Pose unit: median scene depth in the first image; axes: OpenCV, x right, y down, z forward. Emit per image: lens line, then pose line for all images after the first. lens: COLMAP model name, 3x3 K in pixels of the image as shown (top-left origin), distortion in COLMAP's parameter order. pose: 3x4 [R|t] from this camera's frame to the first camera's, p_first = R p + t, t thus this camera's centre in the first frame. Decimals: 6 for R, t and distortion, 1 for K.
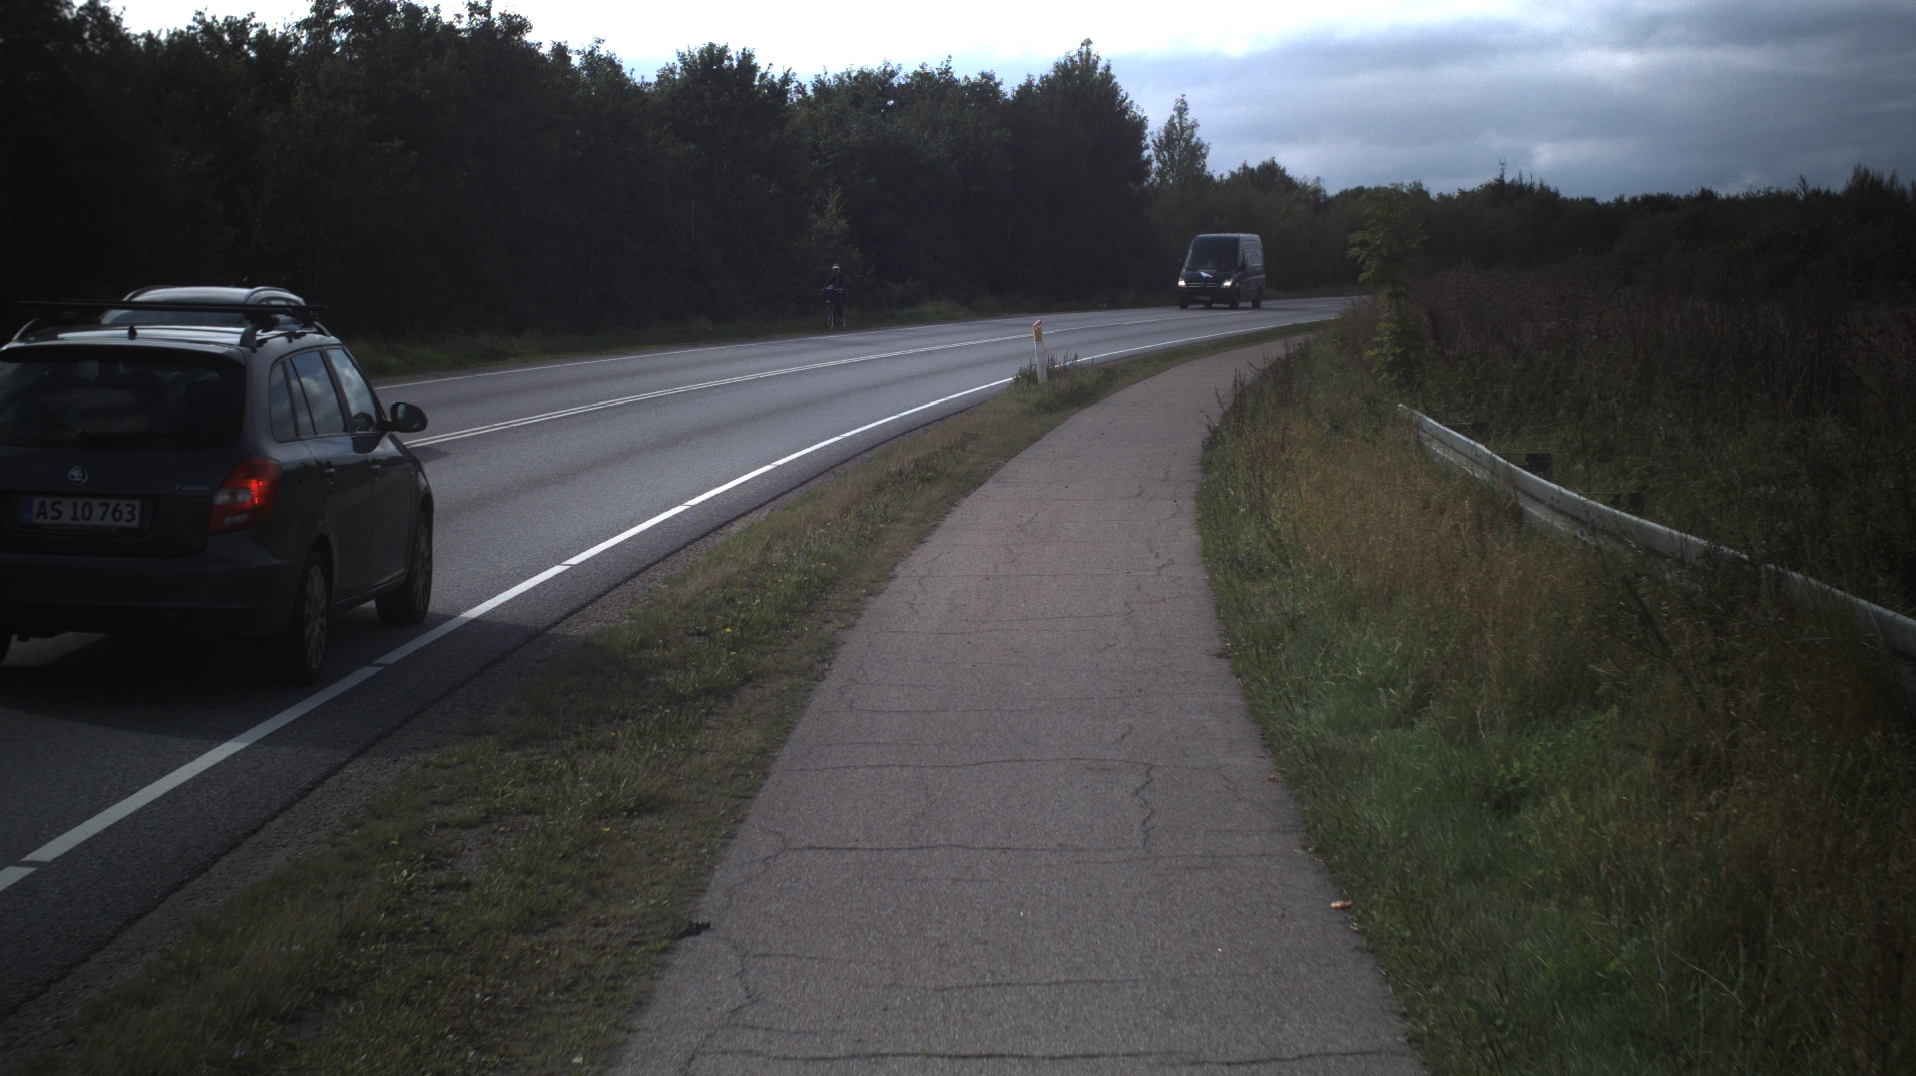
lens RADIAL K [[3726.7, 0, 958.0], [0, 3726.7, 538.0], [0, 0, 1]] dist [-0.286227, 0.163529]
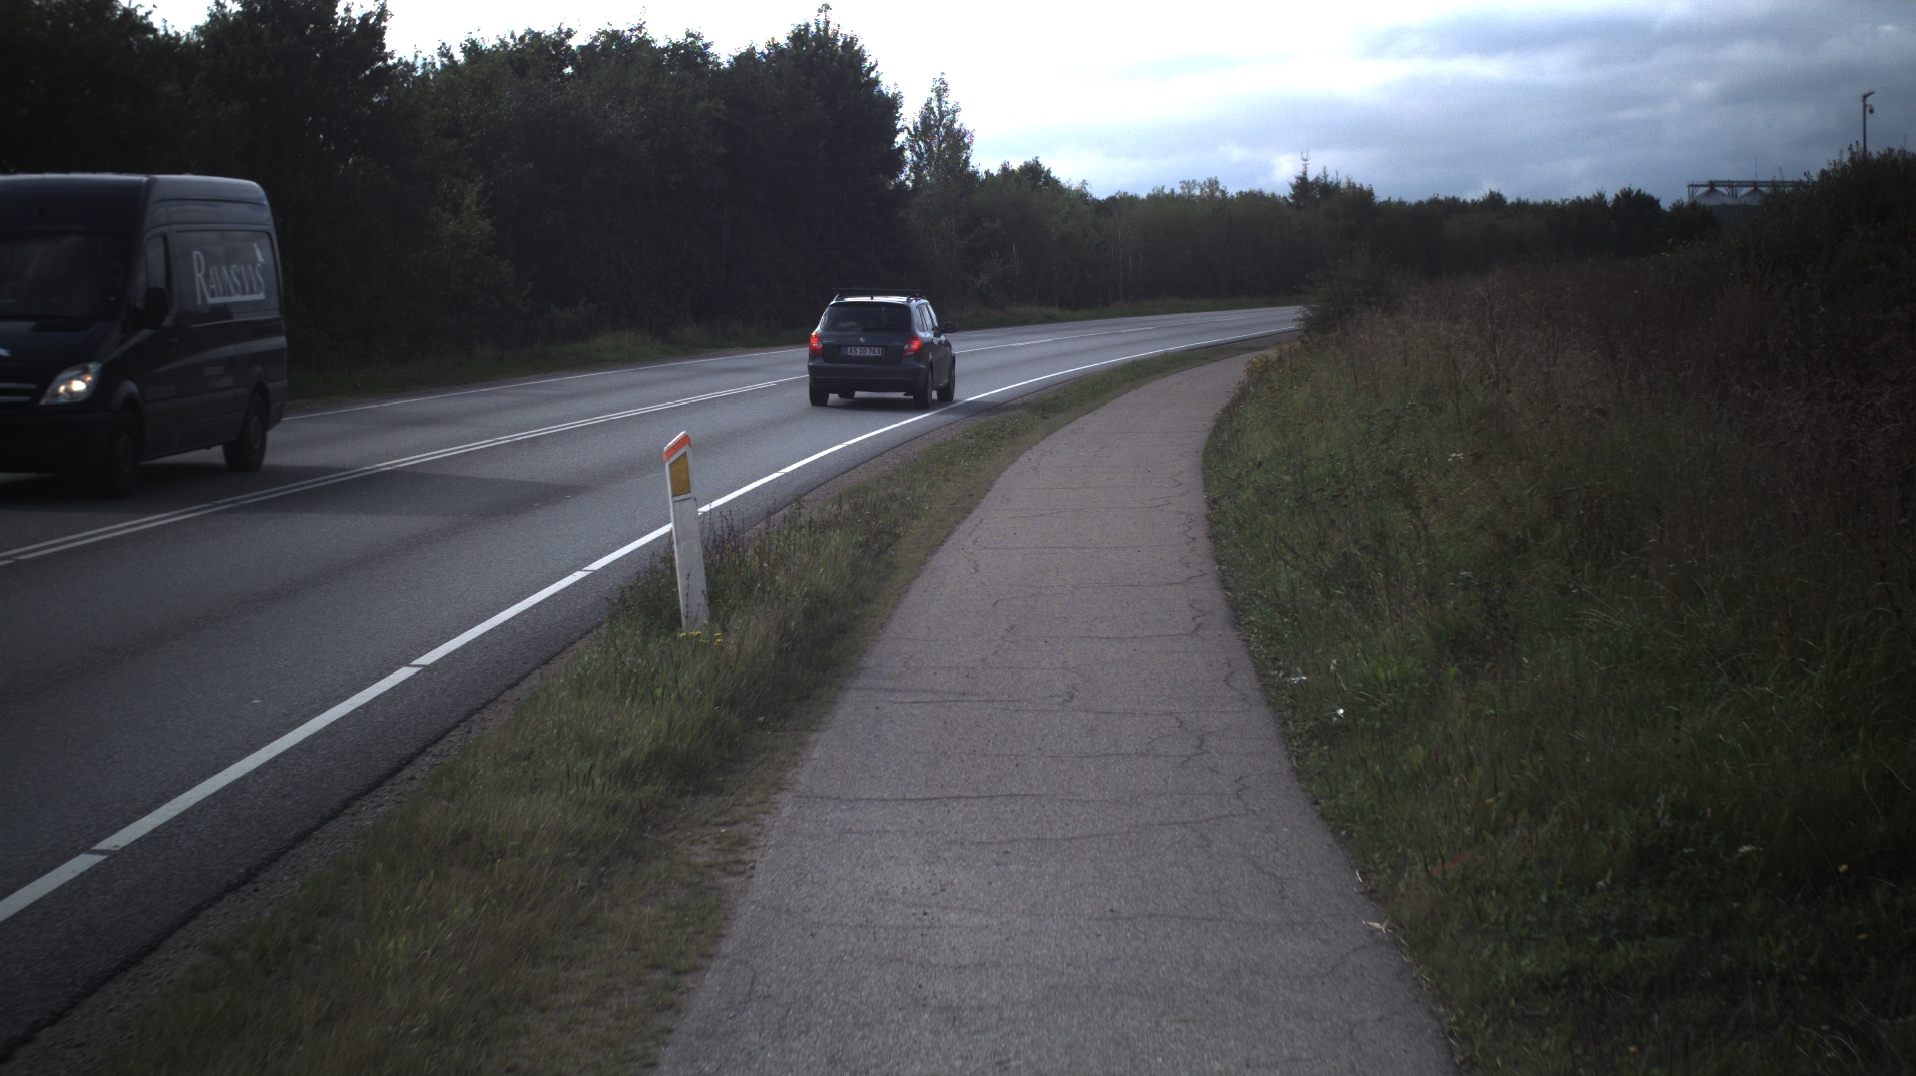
lens RADIAL K [[3726.7, 0, 958.0], [0, 3726.7, 538.0], [0, 0, 1]] dist [-0.286227, 0.163529]
pose [[0.997549, -0.014276, 0.068499, 0.008494], [0.014596, 0.999885, -0.004186, -0.017031], [-0.068431, 0.005176, 0.997642, 0.239337]]
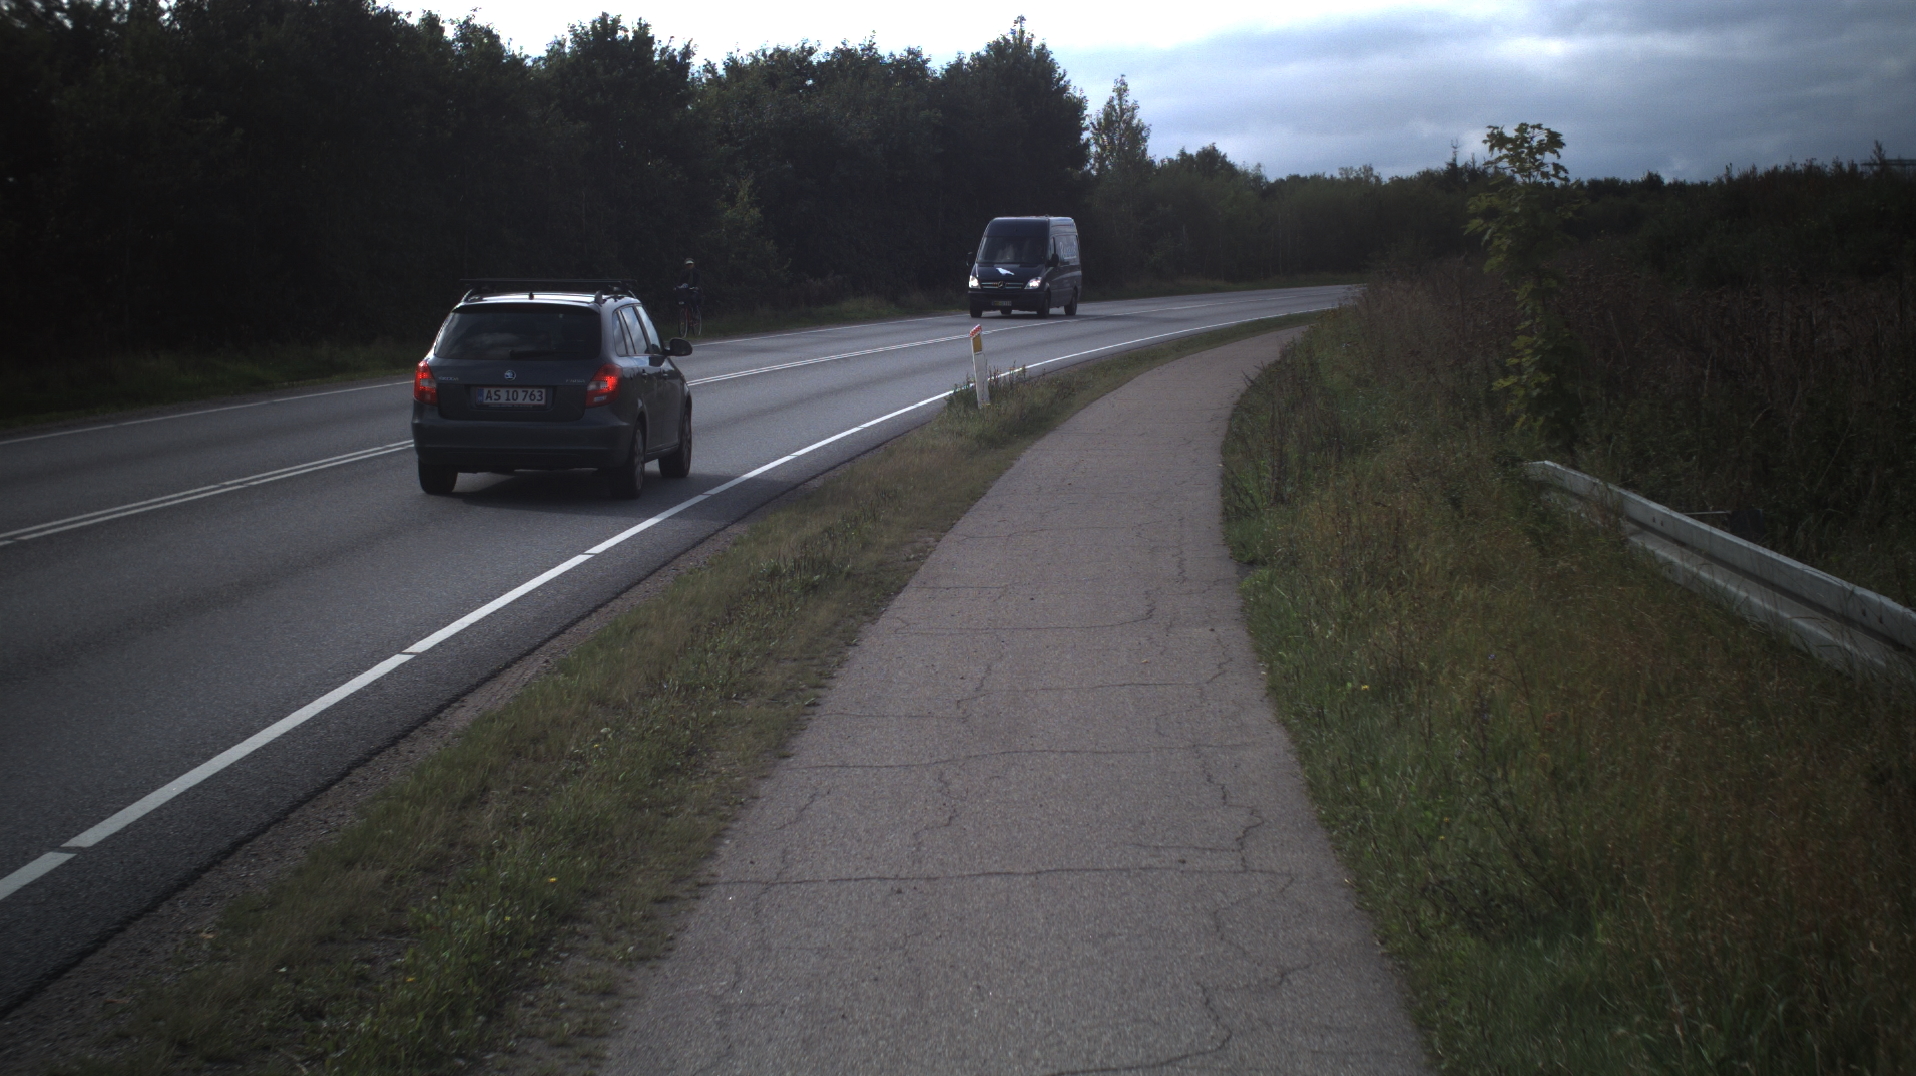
lens RADIAL K [[3726.7, 0, 958.0], [0, 3726.7, 538.0], [0, 0, 1]] dist [-0.286227, 0.163529]
pose [[0.999784, -0.010722, 0.017791, 0.001165], [0.010691, 0.999941, 0.001854, -0.005564], [-0.017810, -0.001663, 0.999840, 0.079731]]
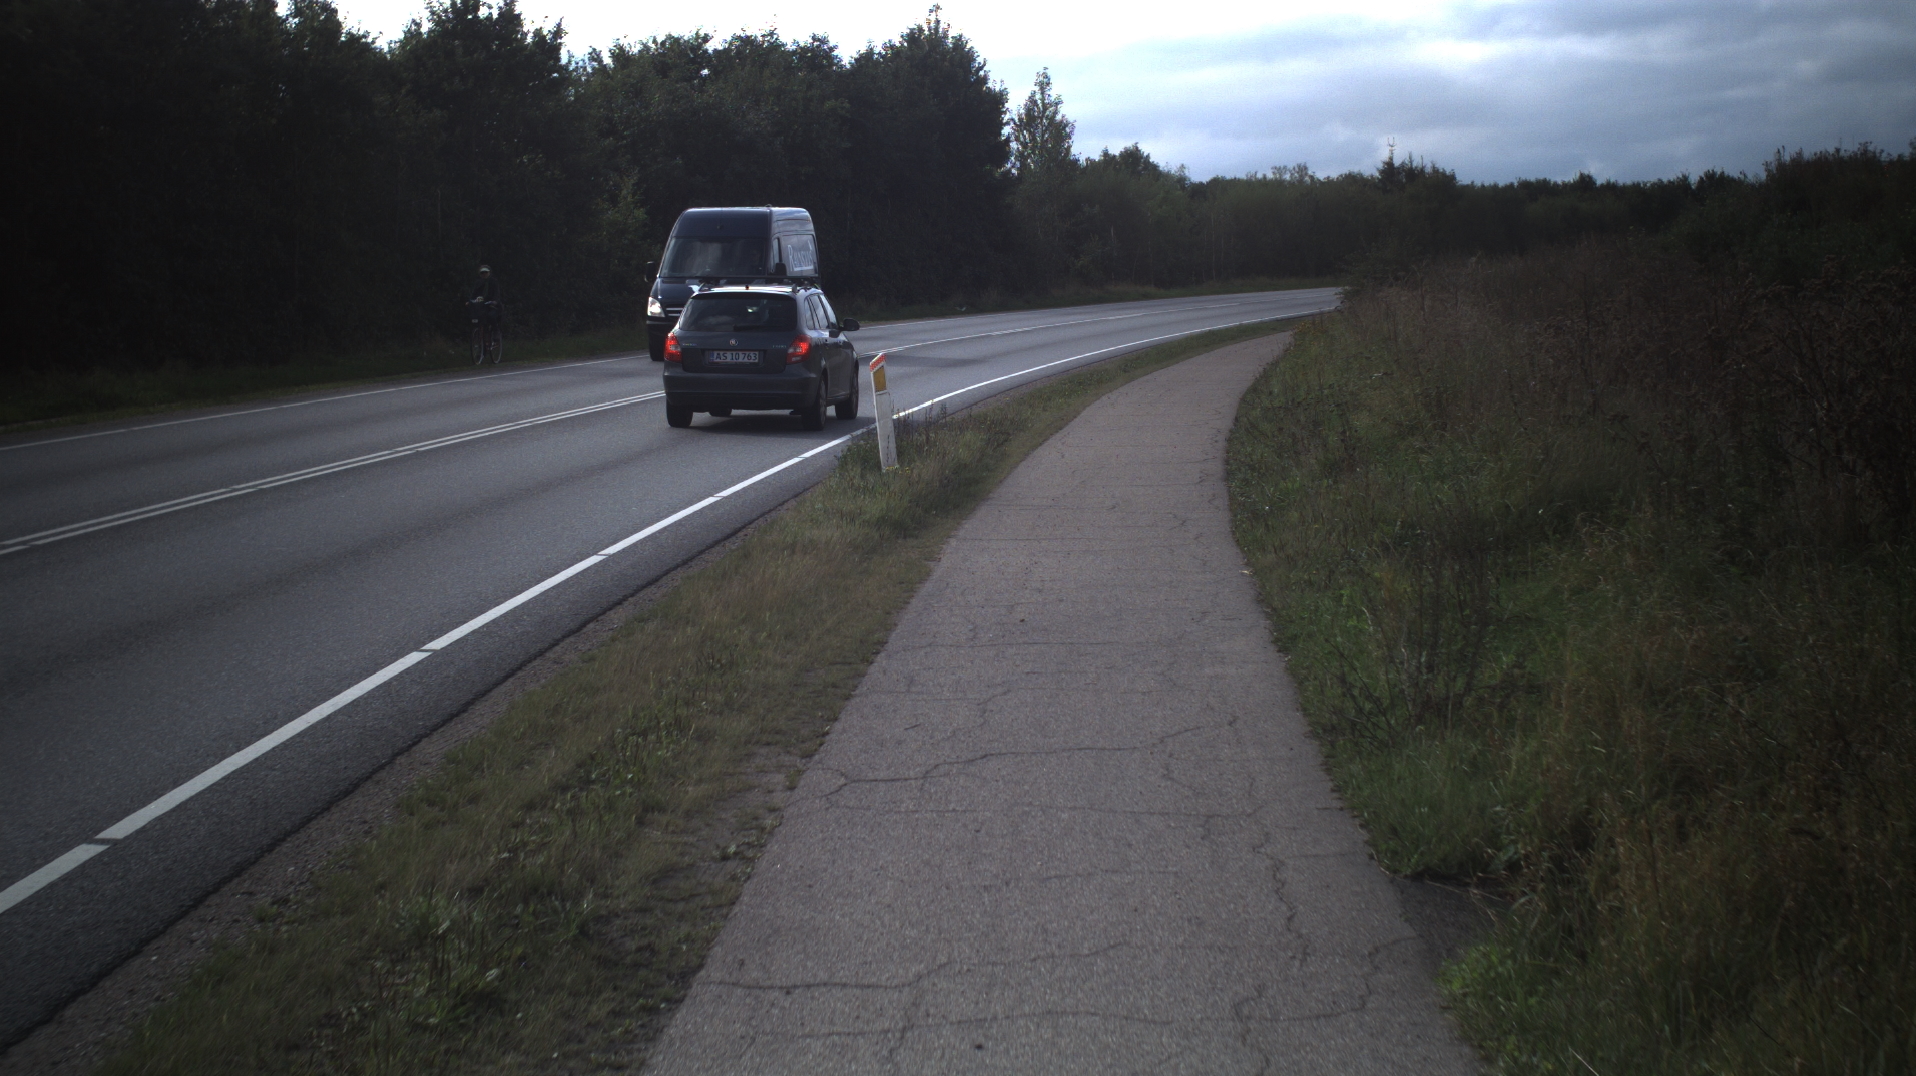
lens RADIAL K [[3726.7, 0, 958.0], [0, 3726.7, 538.0], [0, 0, 1]] dist [-0.286227, 0.163529]
pose [[0.999064, -0.016232, 0.040089, 0.003814], [0.016227, 0.999868, 0.000437, -0.011182], [-0.040091, 0.000214, 0.999196, 0.159949]]
